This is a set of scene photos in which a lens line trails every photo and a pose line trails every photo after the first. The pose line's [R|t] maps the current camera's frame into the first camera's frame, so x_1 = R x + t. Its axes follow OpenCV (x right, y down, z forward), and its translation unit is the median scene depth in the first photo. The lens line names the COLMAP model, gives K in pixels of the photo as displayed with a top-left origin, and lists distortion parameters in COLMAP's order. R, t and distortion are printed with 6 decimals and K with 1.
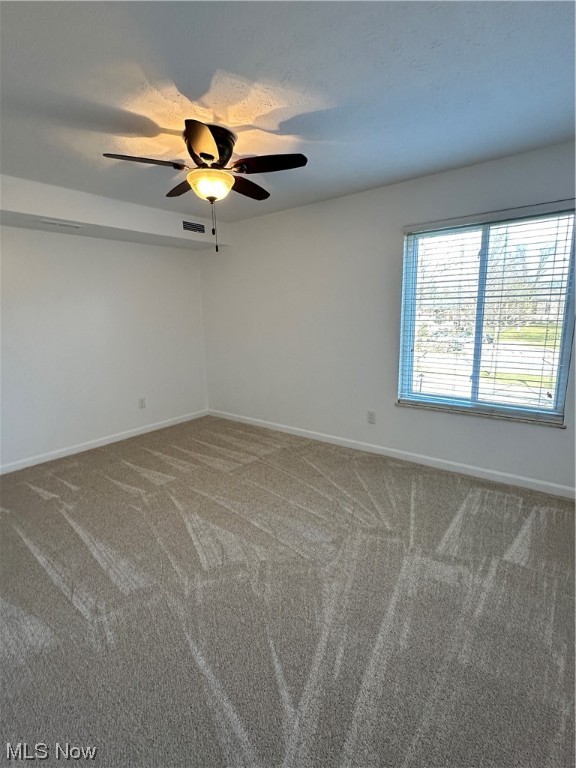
lens RADIAL K [[379.1, 0, 284.4], [0, 379.1, 376.3], [0, 0, 1]] dist [0.003320, 0.000611]
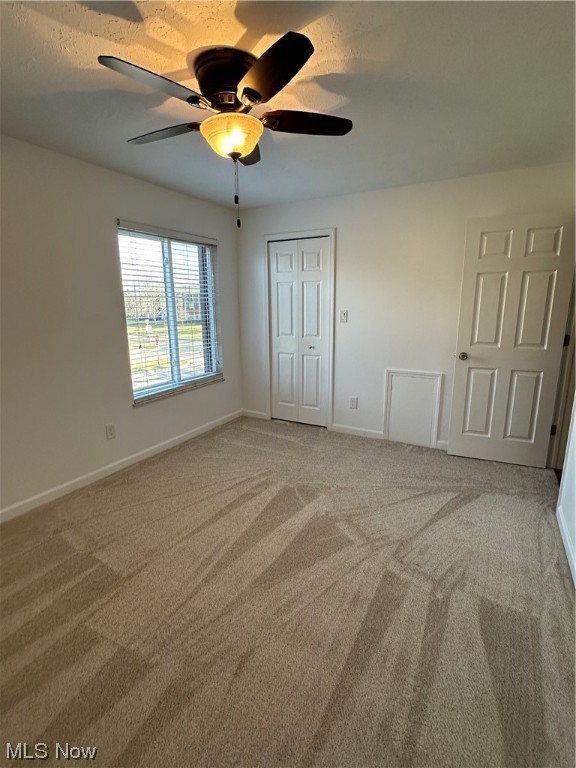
lens RADIAL K [[379.1, 0, 292.1], [0, 379.1, 384.3], [0, 0, 1]] dist [0.003320, 0.000611]
pose [[-0.167906, -0.190754, 0.967171, -0.841912], [0.174796, 0.959793, 0.219644, -0.146049], [-0.970182, 0.205937, -0.127812, 0.876207]]
